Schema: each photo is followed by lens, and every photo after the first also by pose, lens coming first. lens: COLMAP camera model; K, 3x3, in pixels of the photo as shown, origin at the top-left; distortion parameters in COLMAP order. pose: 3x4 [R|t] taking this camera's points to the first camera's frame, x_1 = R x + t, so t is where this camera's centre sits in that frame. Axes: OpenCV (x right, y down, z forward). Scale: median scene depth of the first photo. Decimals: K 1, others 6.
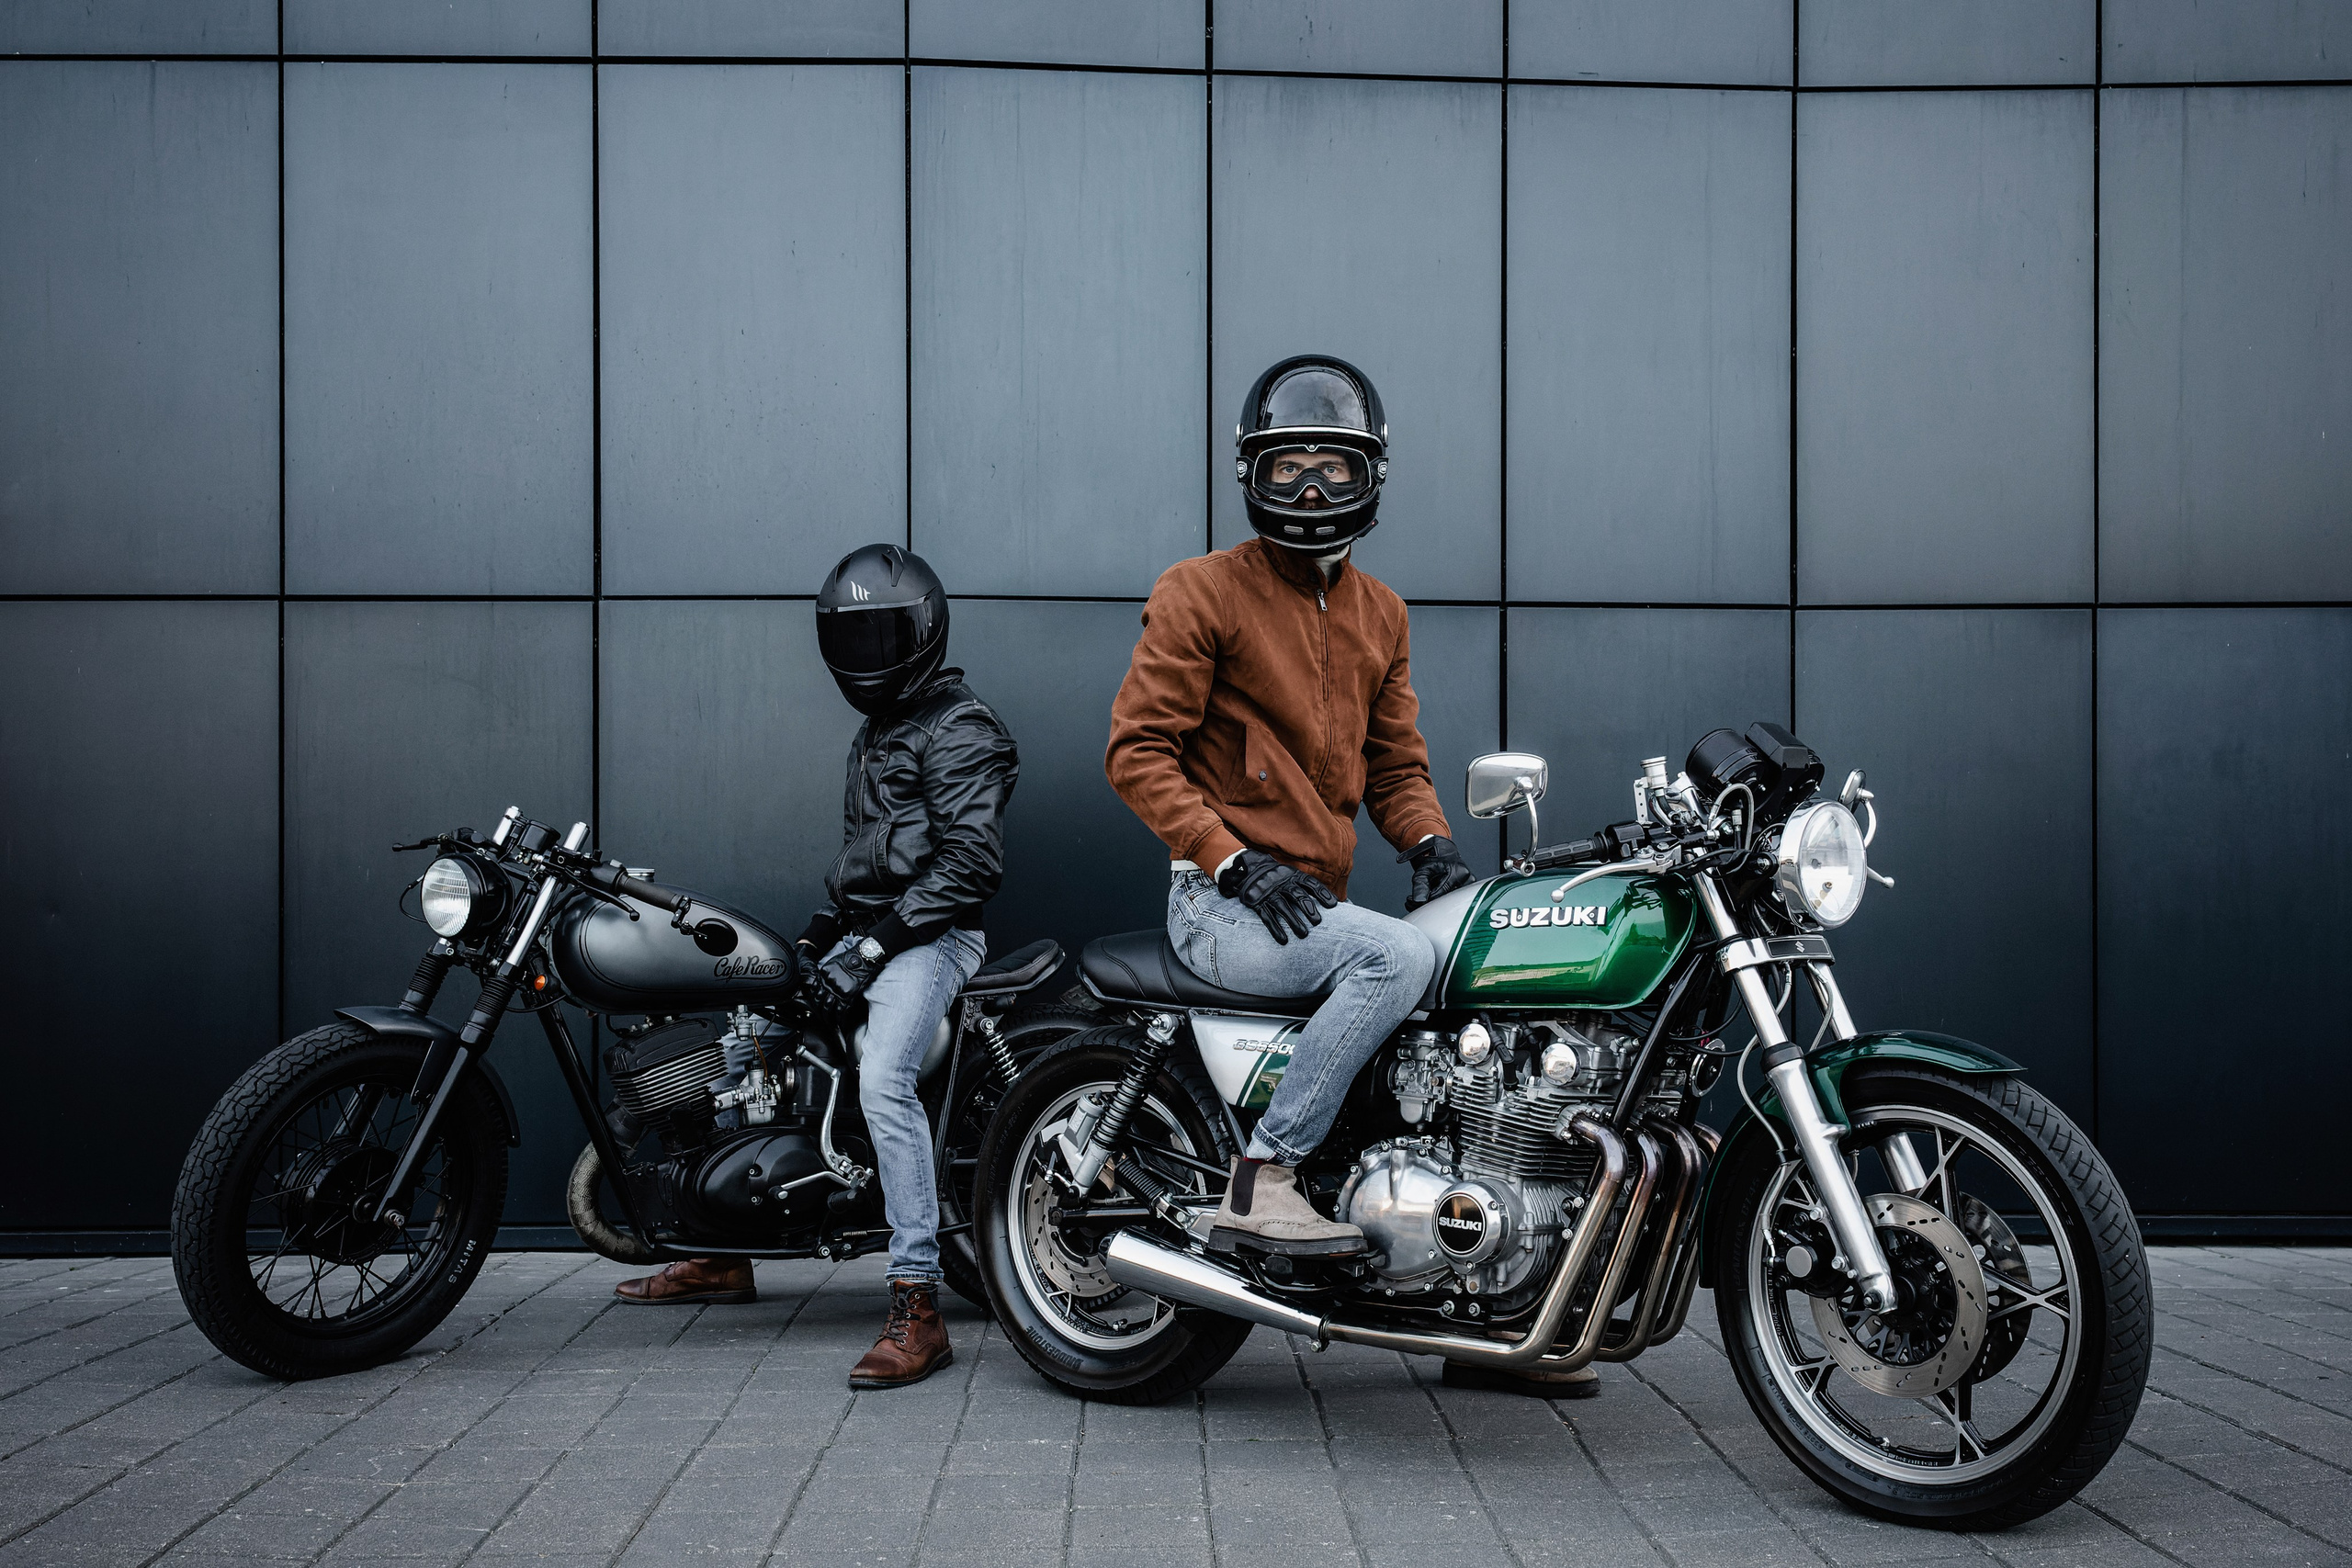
lens RADIAL K [[2340.0, 0, 1176.0], [0, 2340.0, 784.0], [0, 0, 1]] dist [0.048840, 0.002744]
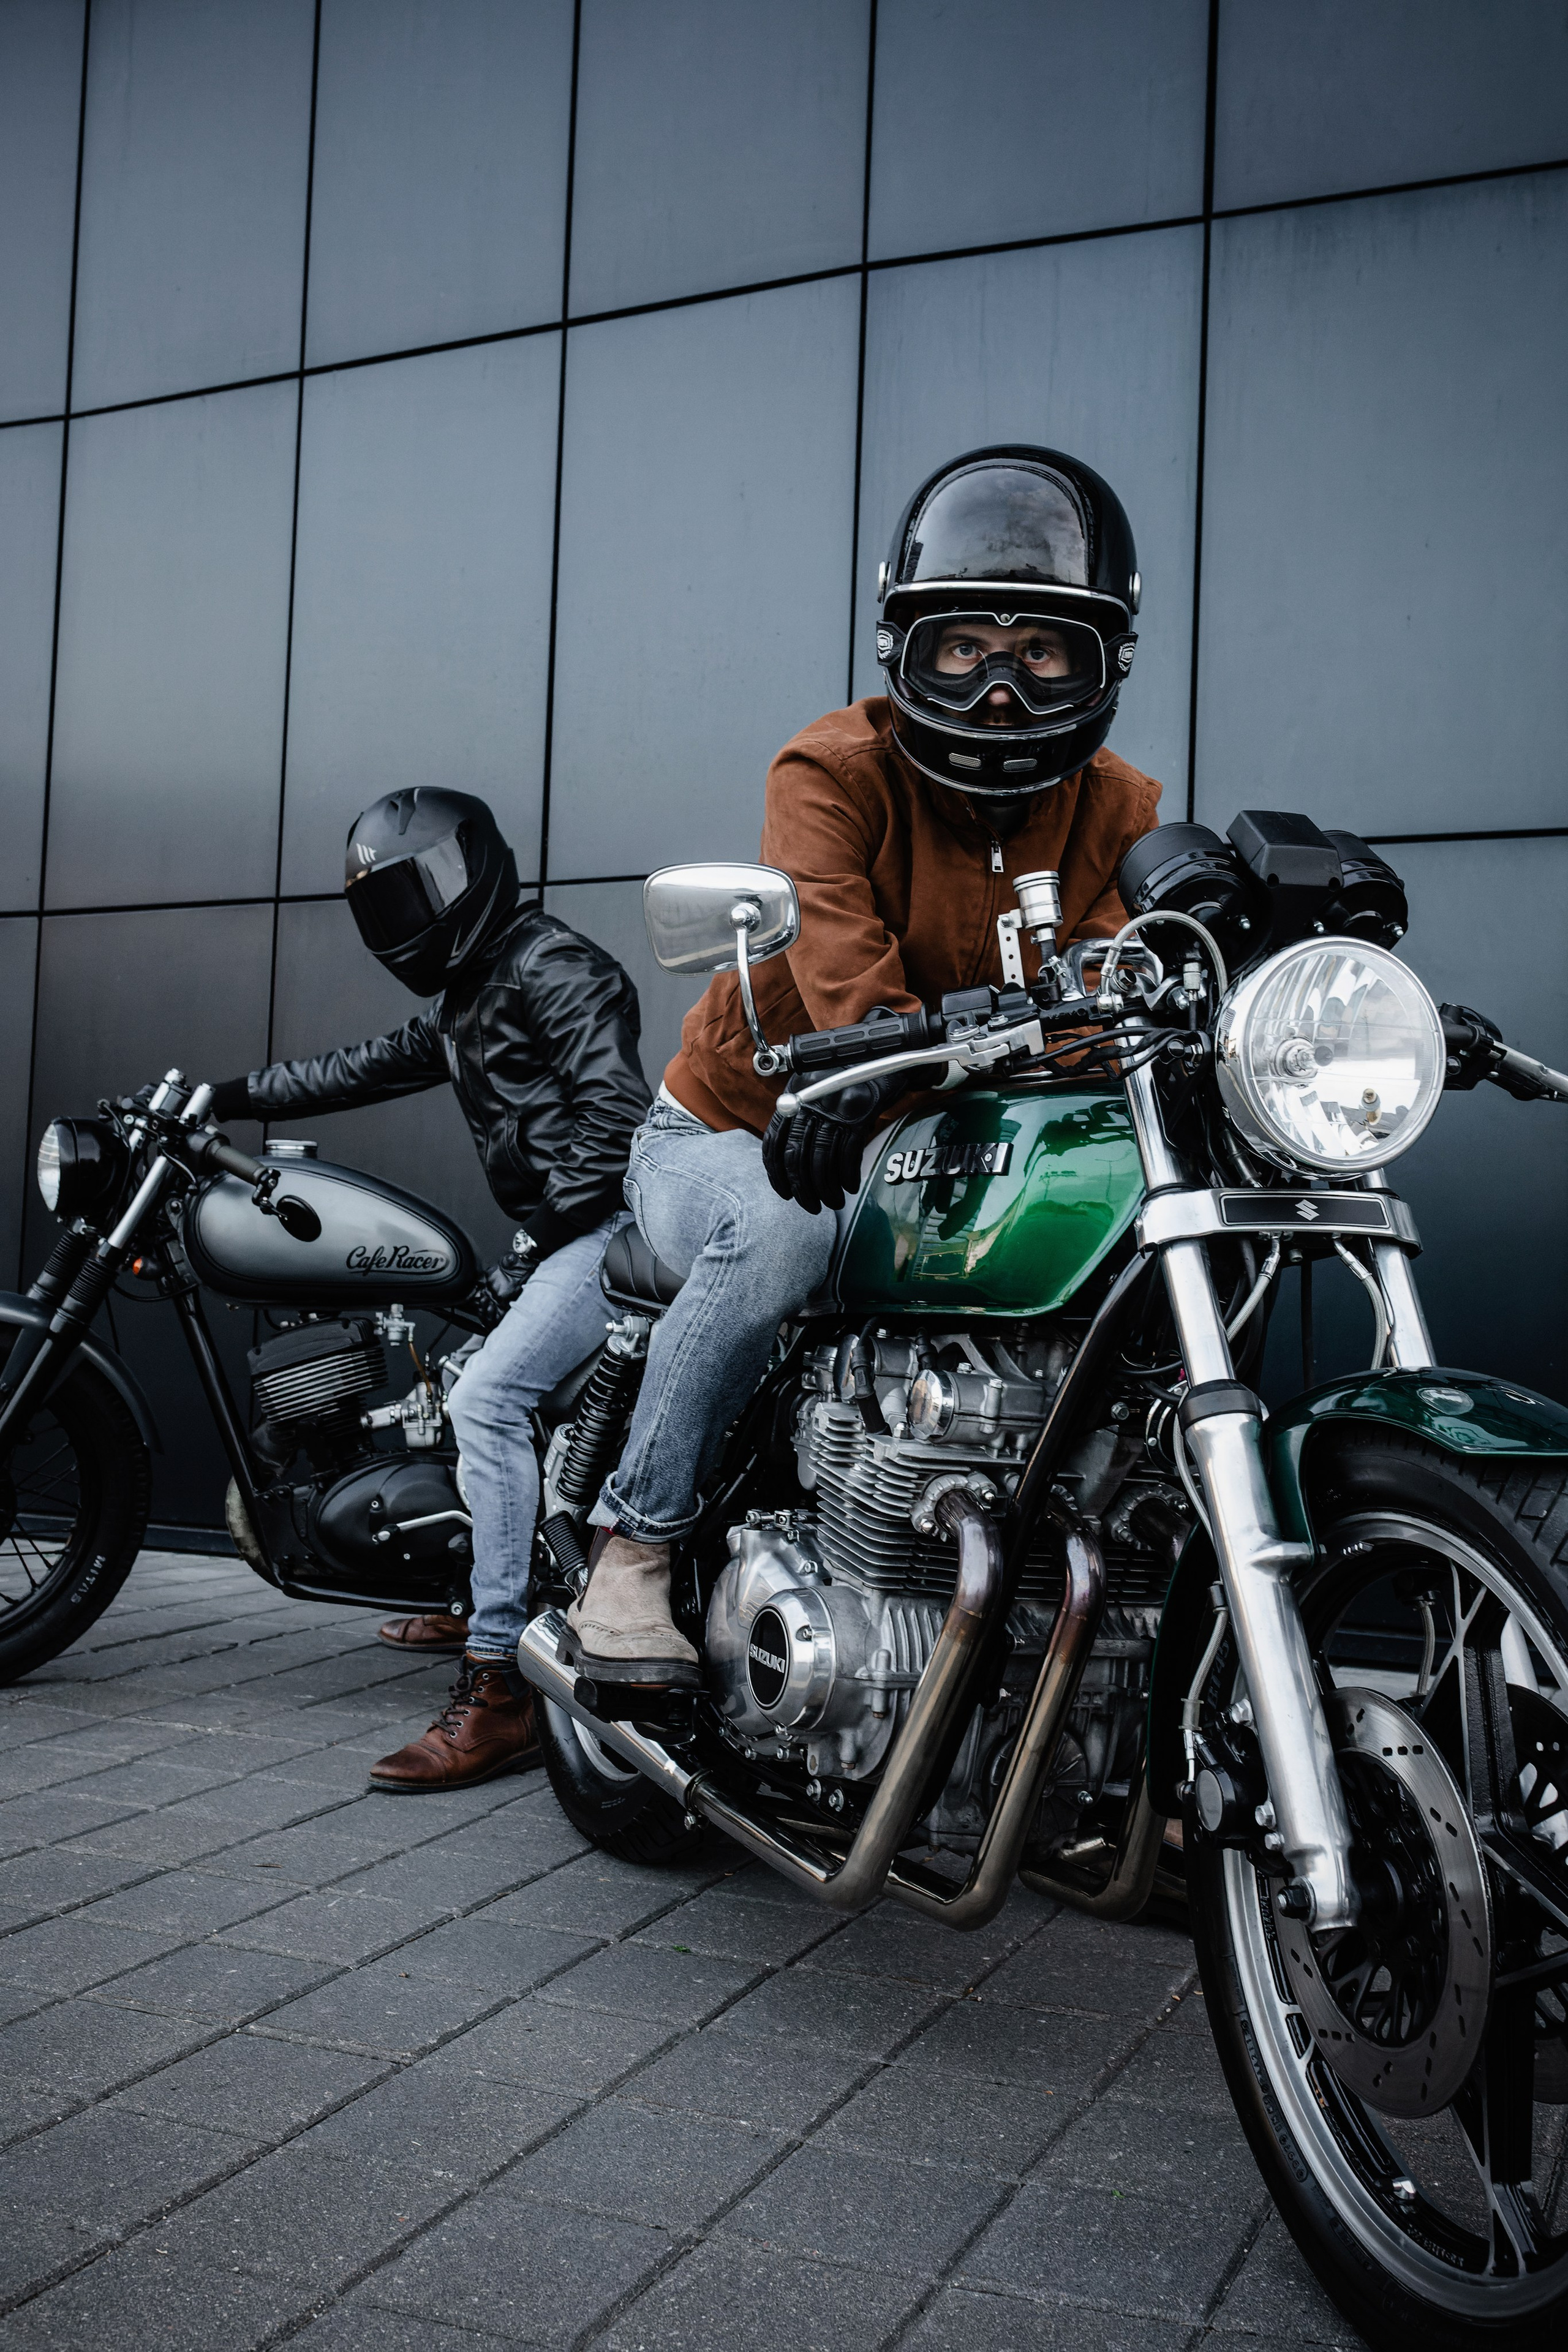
lens RADIAL K [[2122.0, 0, 784.6], [0, 2122.0, 1101.9], [0, 0, 1]] dist [0.082722, -0.112152]
pose [[0.910289, -0.003347, -0.413959, 0.343519], [-0.010303, 0.999474, -0.030737, 0.057685], [0.413844, 0.032245, 0.909776, 0.473853]]
